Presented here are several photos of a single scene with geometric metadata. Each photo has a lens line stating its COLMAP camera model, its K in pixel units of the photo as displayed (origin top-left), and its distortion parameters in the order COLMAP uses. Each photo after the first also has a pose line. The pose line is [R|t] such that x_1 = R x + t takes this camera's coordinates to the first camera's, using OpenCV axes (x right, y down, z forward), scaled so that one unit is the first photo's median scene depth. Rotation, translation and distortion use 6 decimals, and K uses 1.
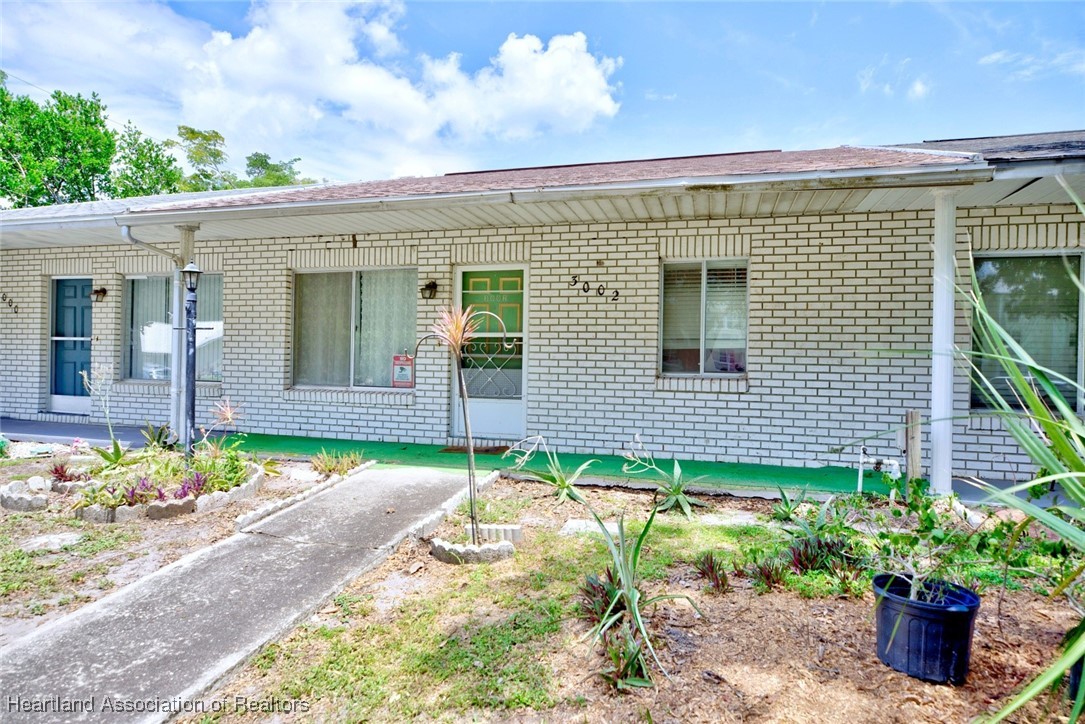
lens RADIAL K [[696.6, 0, 542.5], [0, 696.6, 362.0], [0, 0, 1]] dist [-0.002033, 0.001569]
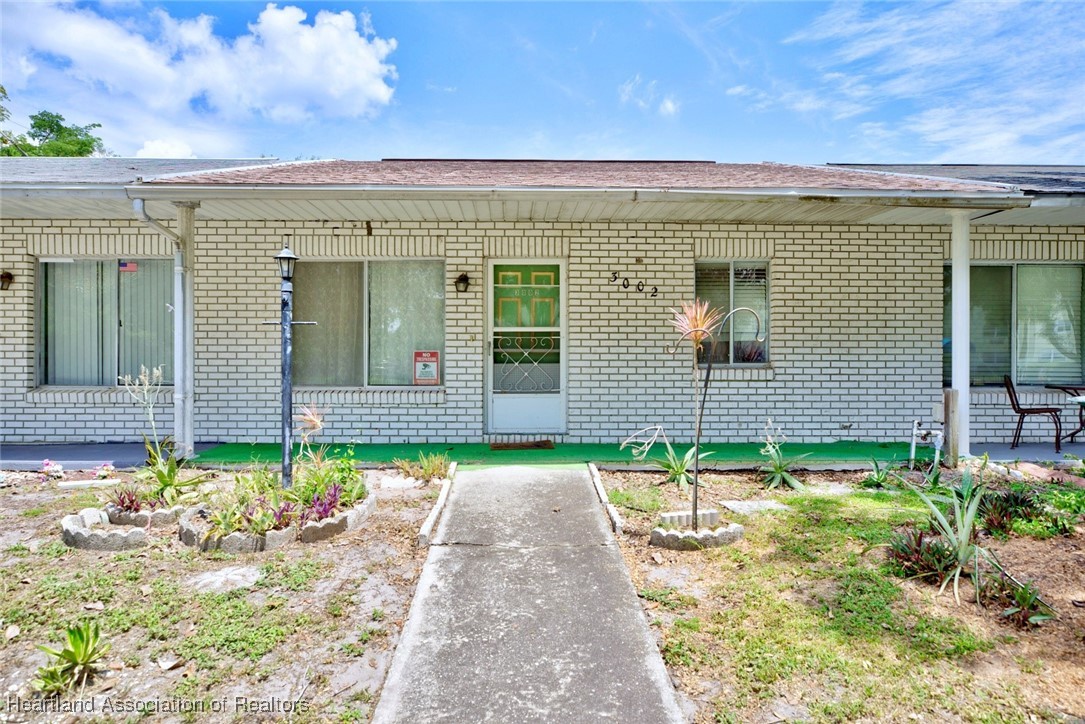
lens RADIAL K [[696.6, 0, 542.5], [0, 696.6, 362.0], [0, 0, 1]] dist [-0.002033, 0.001569]
pose [[0.943065, -0.019181, 0.332054, -0.398186], [0.016472, 0.999804, 0.010971, -0.003167], [-0.332199, -0.004877, 0.943197, 0.057458]]
